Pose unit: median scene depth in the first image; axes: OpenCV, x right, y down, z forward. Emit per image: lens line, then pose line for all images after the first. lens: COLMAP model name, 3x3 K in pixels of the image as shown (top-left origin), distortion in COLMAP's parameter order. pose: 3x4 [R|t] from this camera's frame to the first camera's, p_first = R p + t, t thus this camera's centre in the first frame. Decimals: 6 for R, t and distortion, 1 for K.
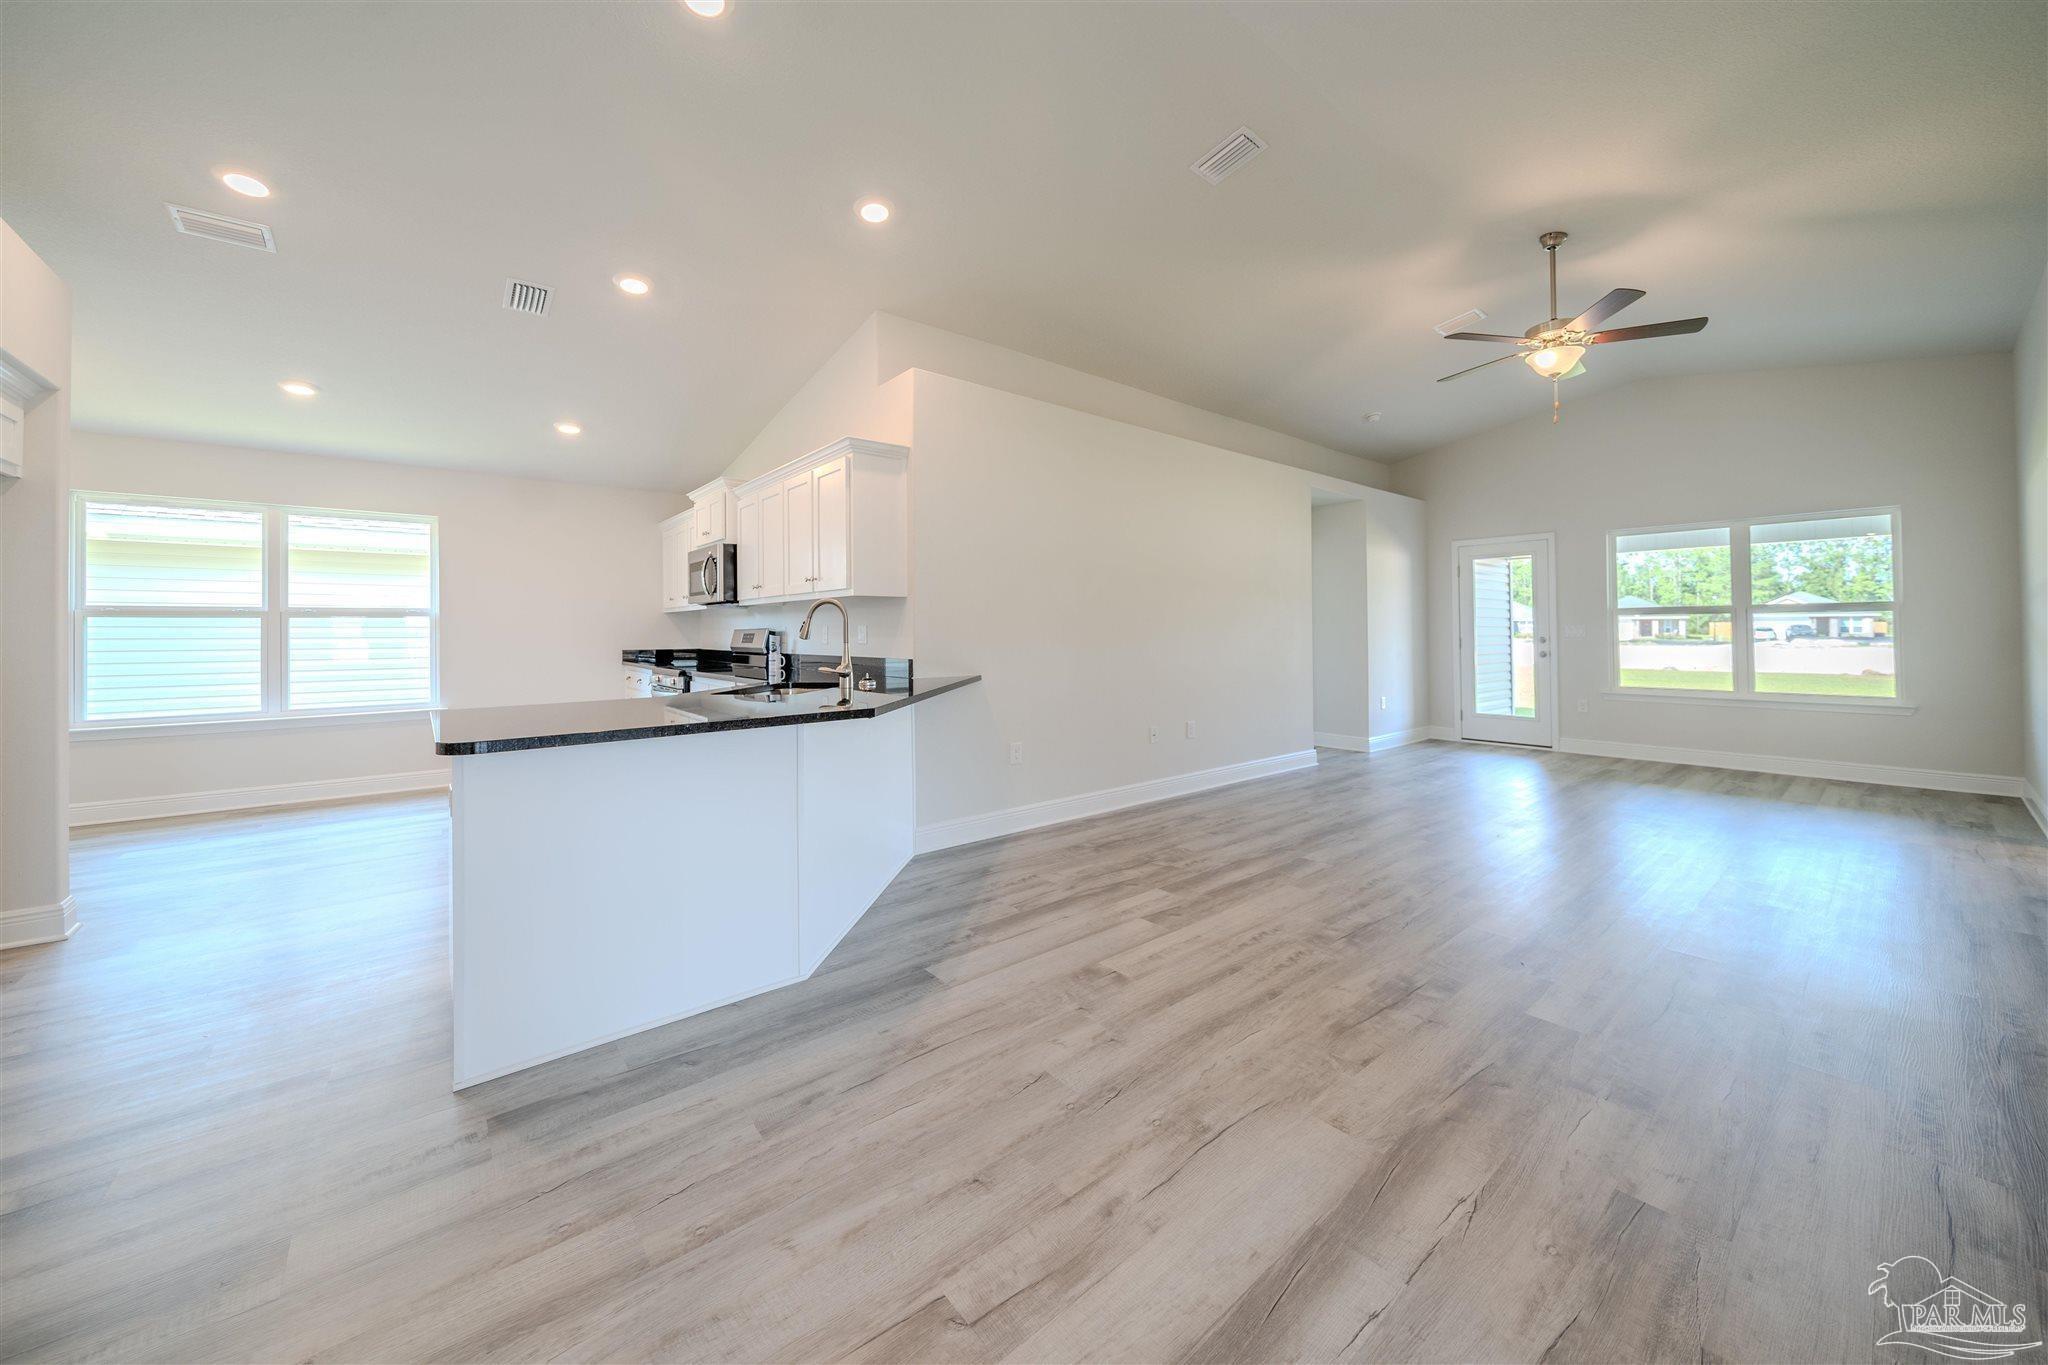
lens RADIAL K [[753.2, 0, 1063.7], [0, 753.2, 618.7], [0, 0, 1]] dist [-0.003045, -0.000004]
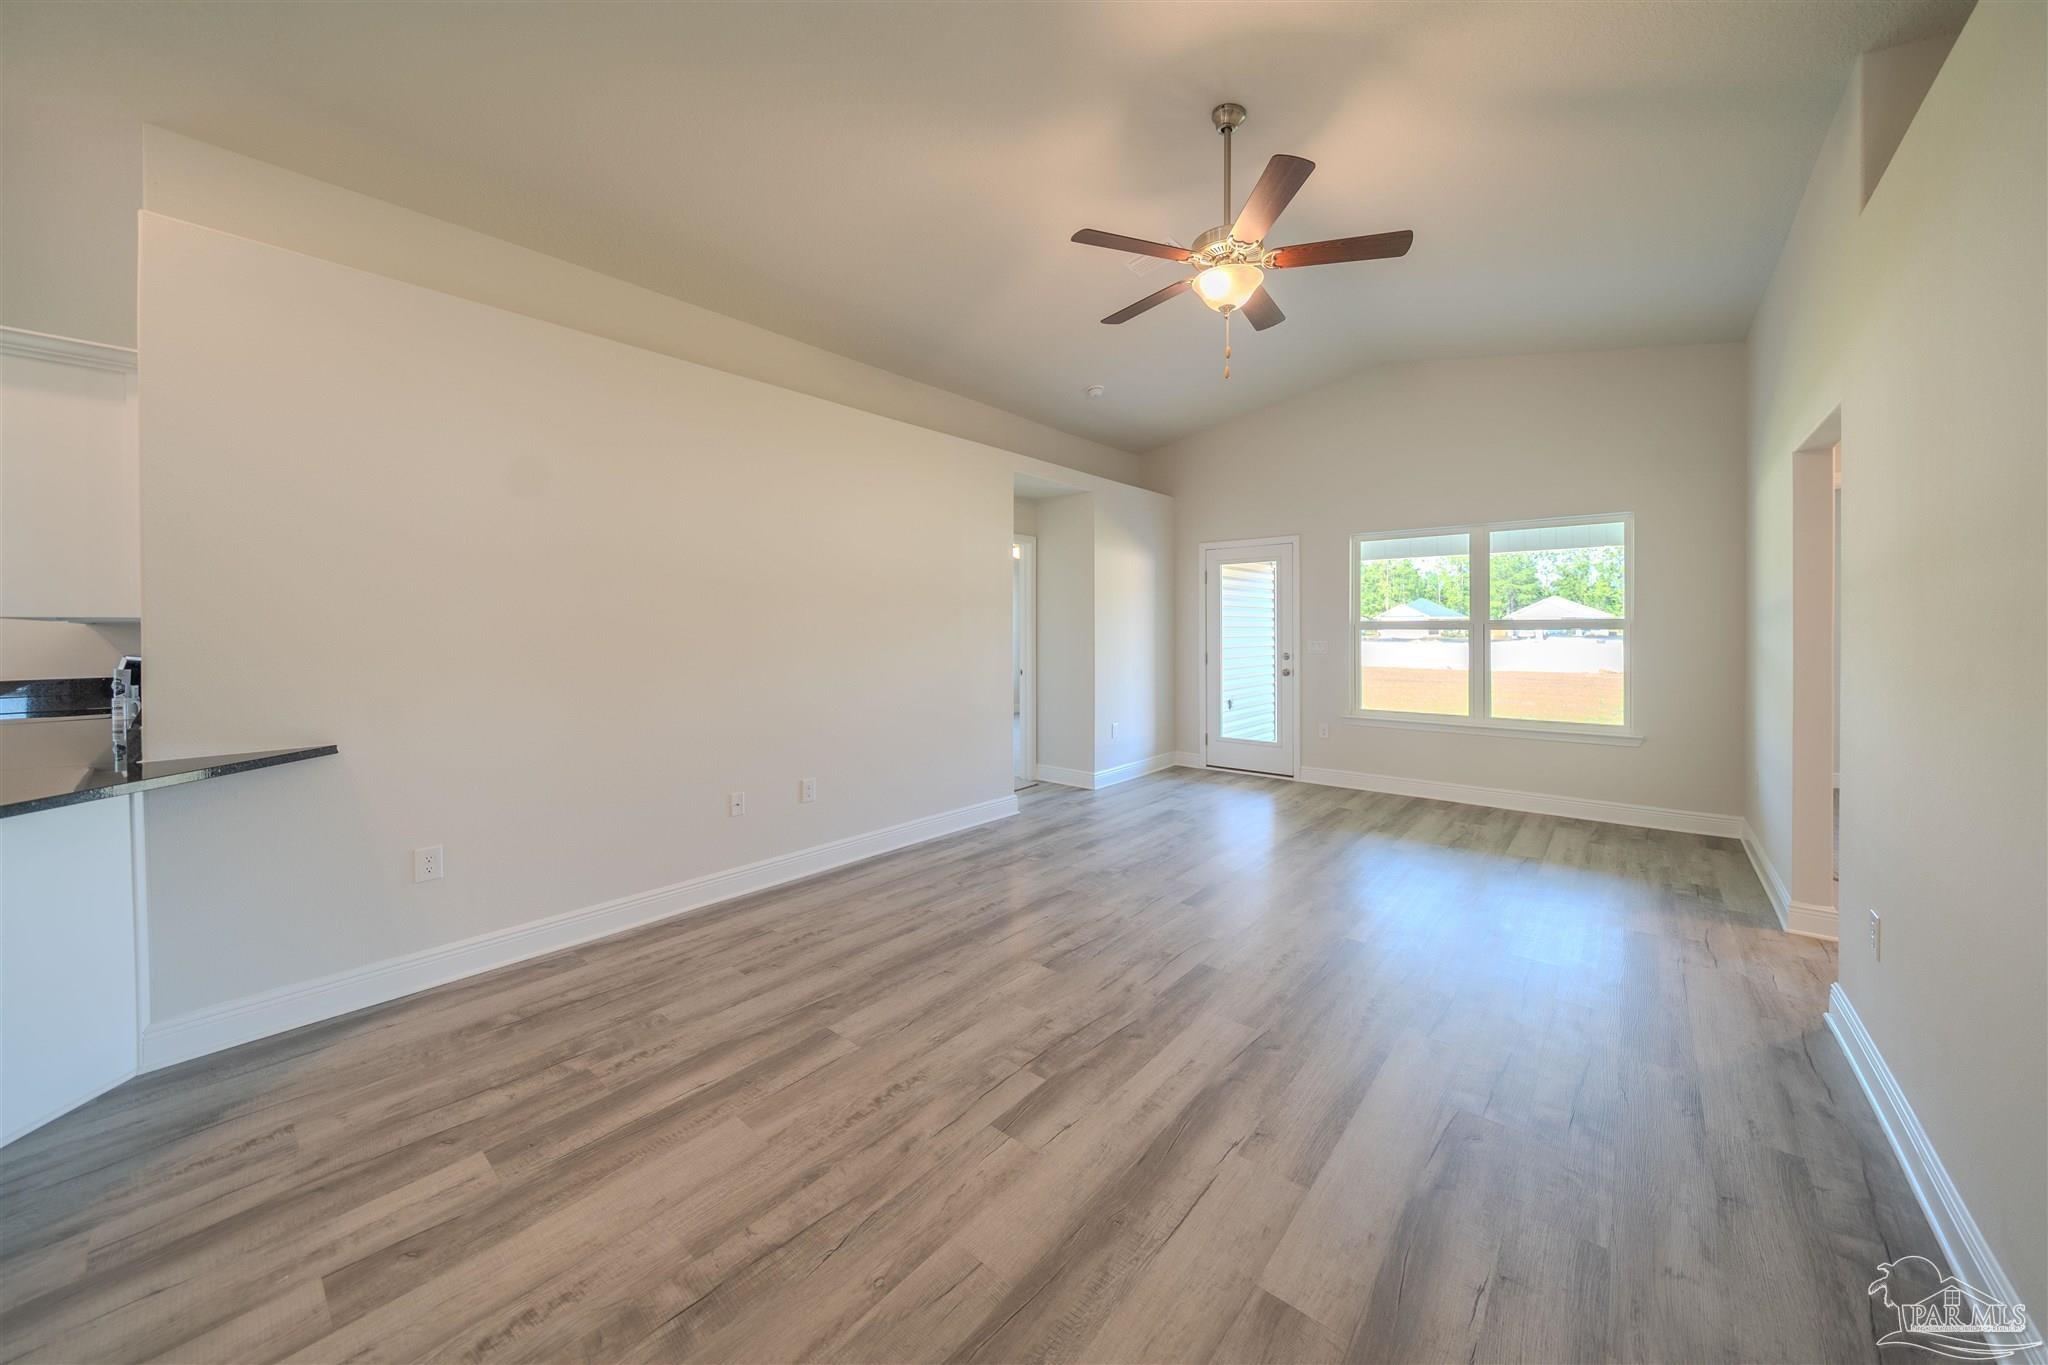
lens RADIAL K [[720.4, 0, 1063.3], [0, 720.4, 632.6], [0, 0, 1]] dist [-0.001657, -0.000175]
pose [[0.984888, -0.000488, 0.173190, 0.283899], [-0.003896, 0.999681, 0.024971, -0.024692], [-0.173146, -0.025269, 0.984572, 0.257750]]
